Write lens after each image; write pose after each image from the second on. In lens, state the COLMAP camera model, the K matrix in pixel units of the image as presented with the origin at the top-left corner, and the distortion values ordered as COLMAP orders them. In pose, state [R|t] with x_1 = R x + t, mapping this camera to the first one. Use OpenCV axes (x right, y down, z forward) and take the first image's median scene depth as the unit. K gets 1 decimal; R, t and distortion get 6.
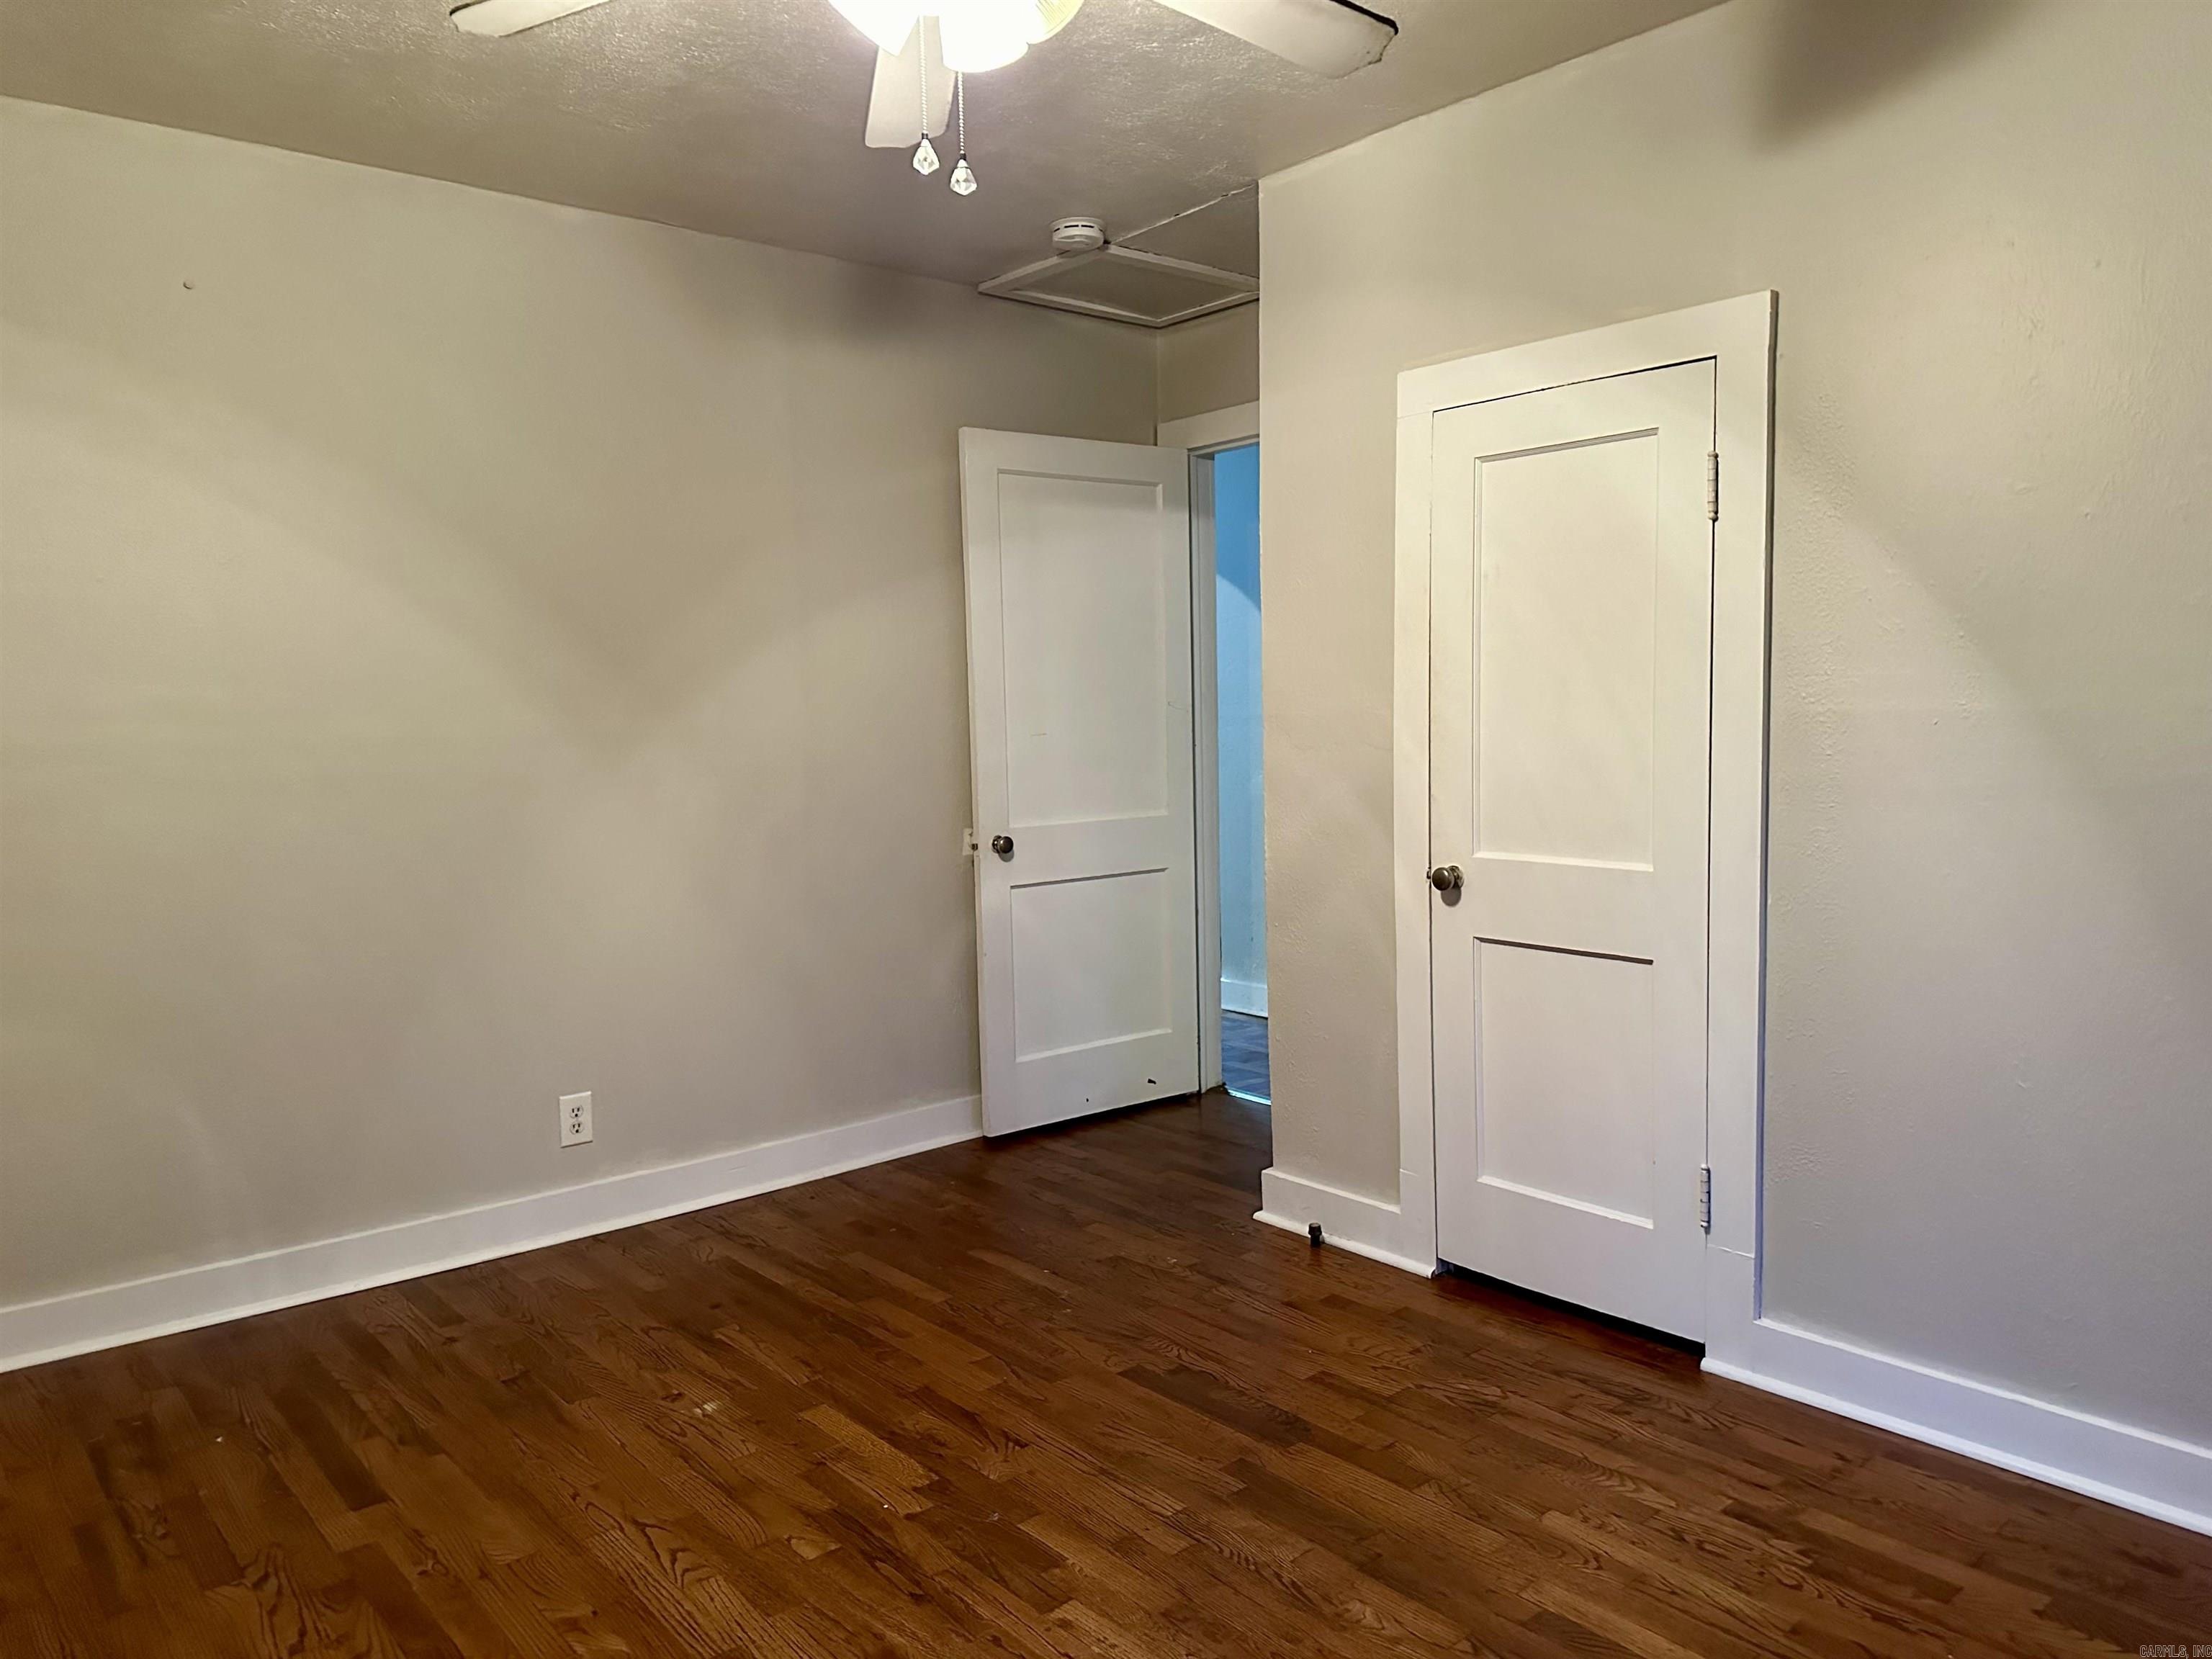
lens RADIAL K [[1537.1, 0, 1104.9], [0, 1537.1, 843.9], [0, 0, 1]] dist [0.054458, -0.063311]
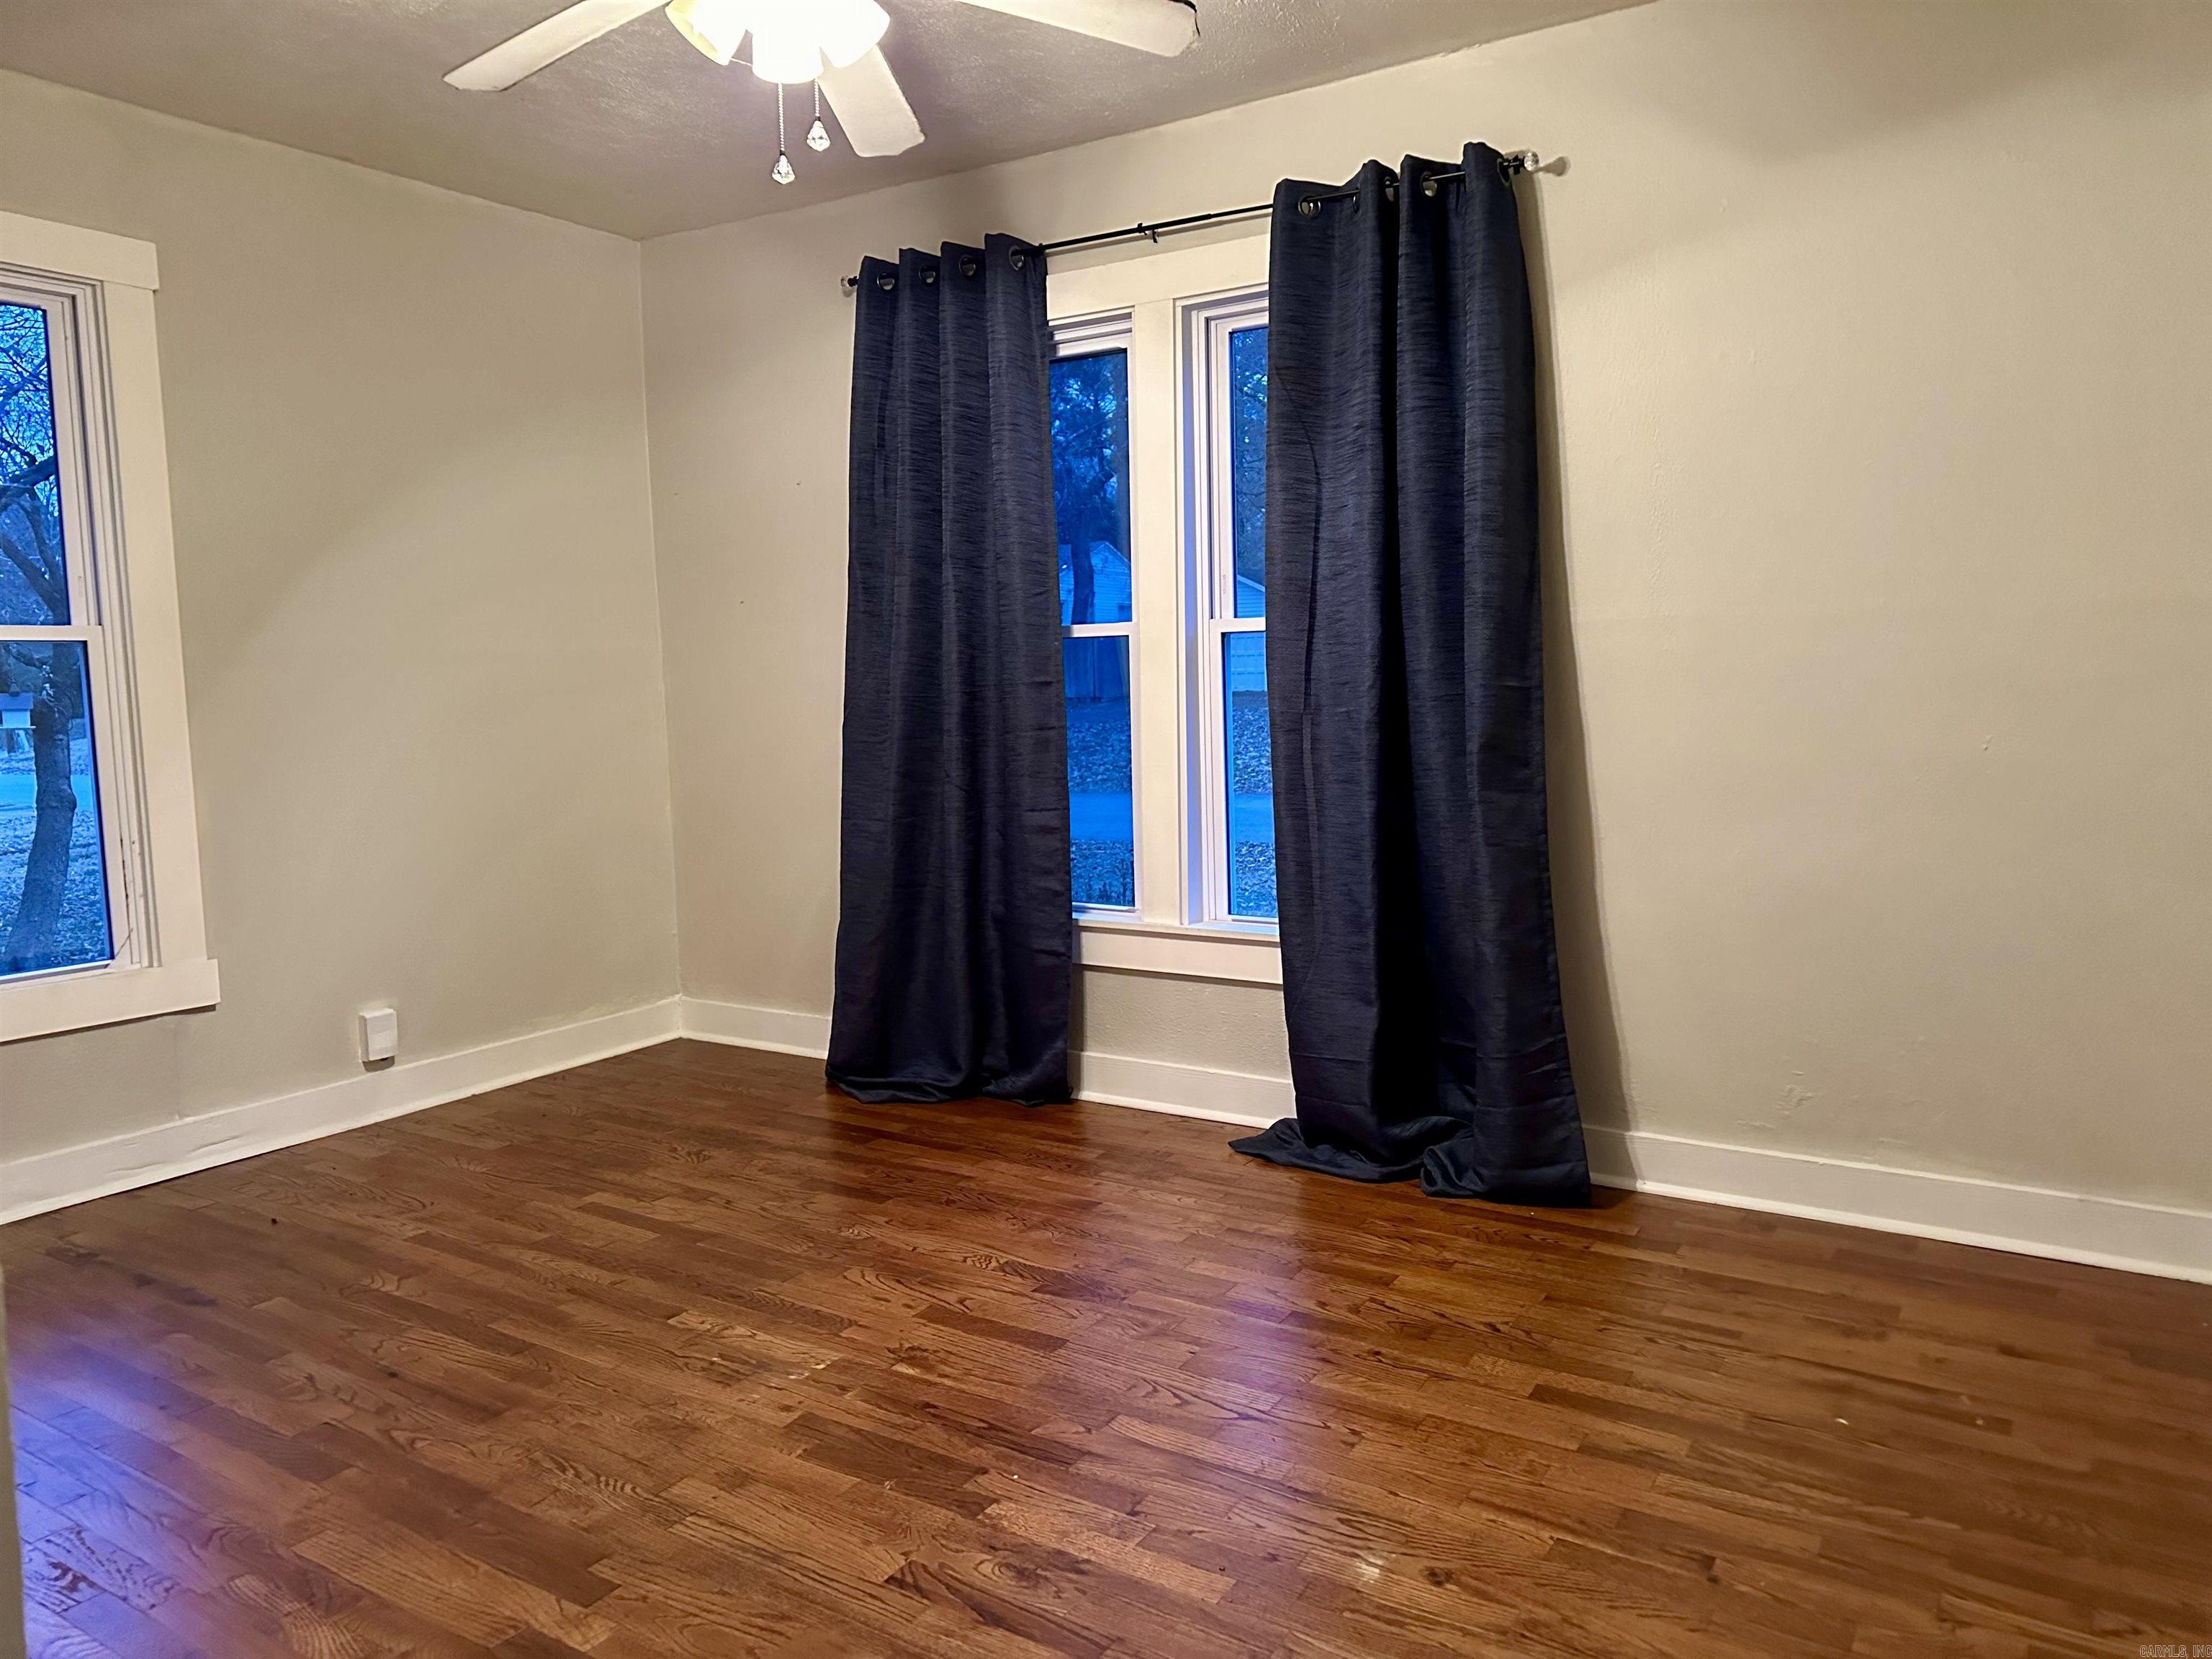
lens RADIAL K [[1537.1, 0, 1102.9], [0, 1537.1, 810.5], [0, 0, 1]] dist [0.054458, -0.063311]
pose [[-0.957503, 0.064918, -0.281022, 0.035265], [0.014068, 0.983693, 0.179305, -0.106294], [0.288080, 0.167732, -0.942802, 1.674519]]
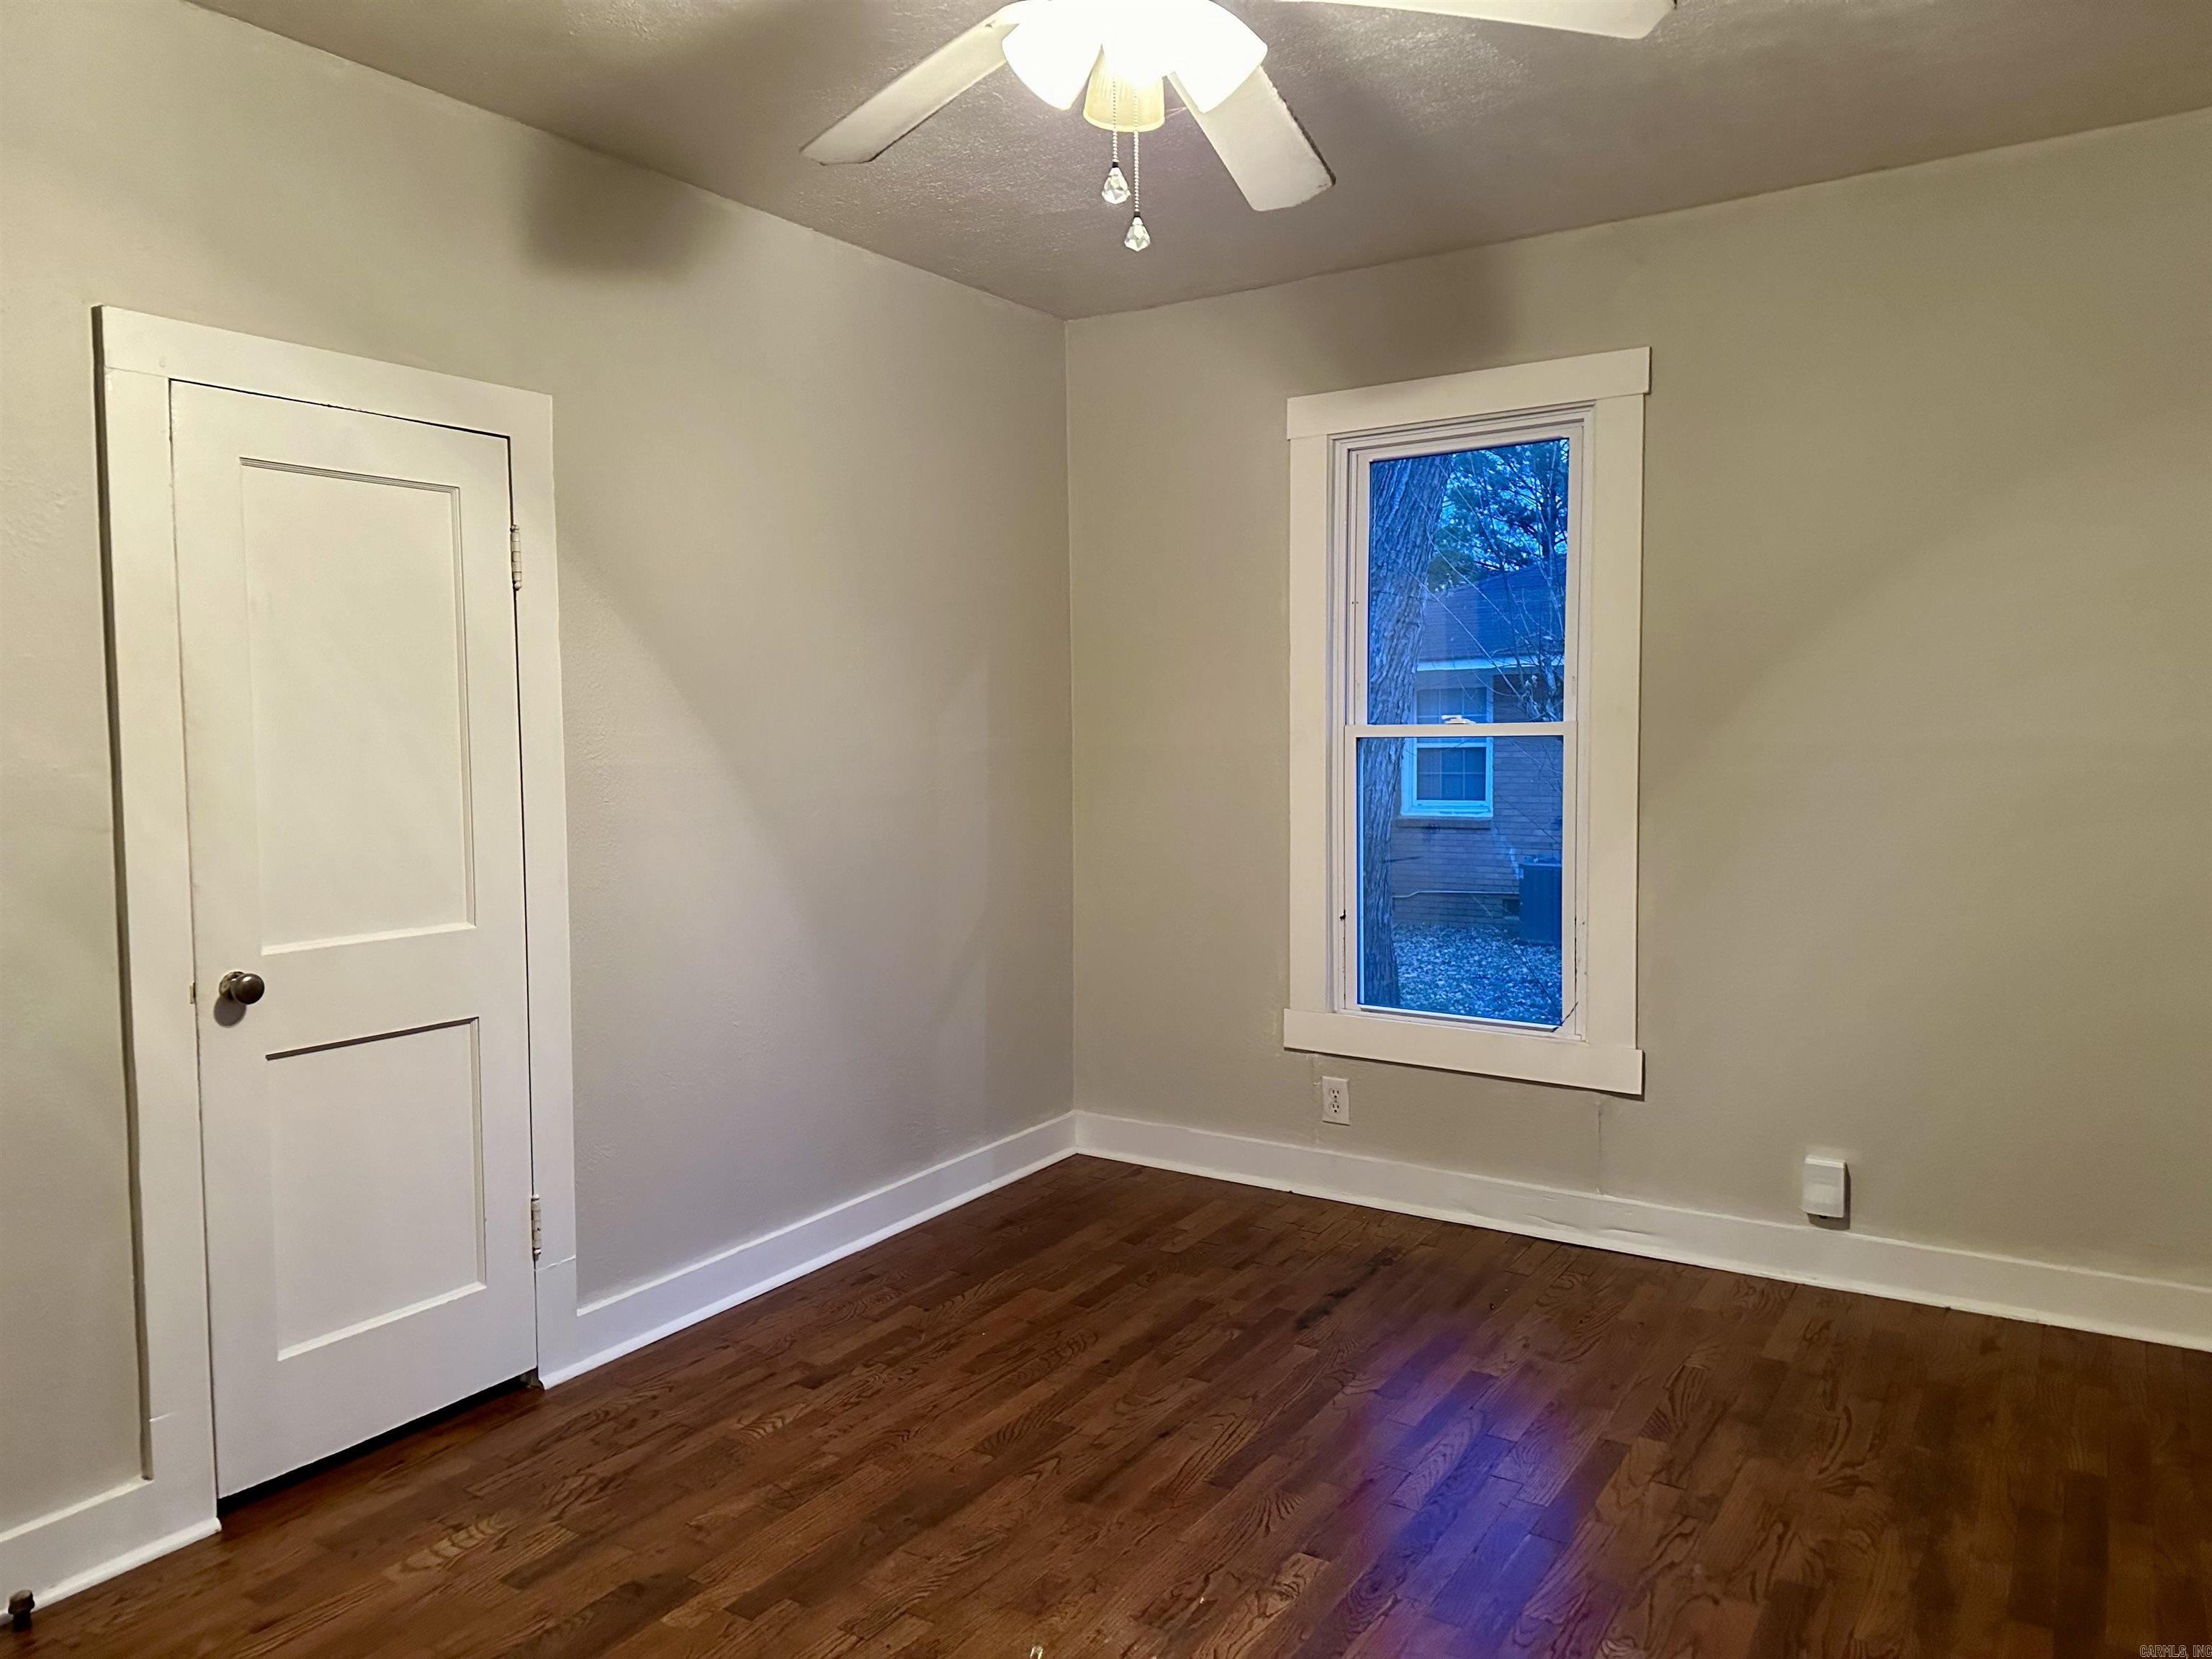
lens RADIAL K [[1537.1, 0, 1107.0], [0, 1537.1, 828.4], [0, 0, 1]] dist [0.054458, -0.063311]
pose [[-0.288002, -0.041214, 0.956743, -0.786834], [0.101011, 0.992193, 0.073148, -0.085987], [-0.952288, 0.117709, -0.281590, 0.970601]]
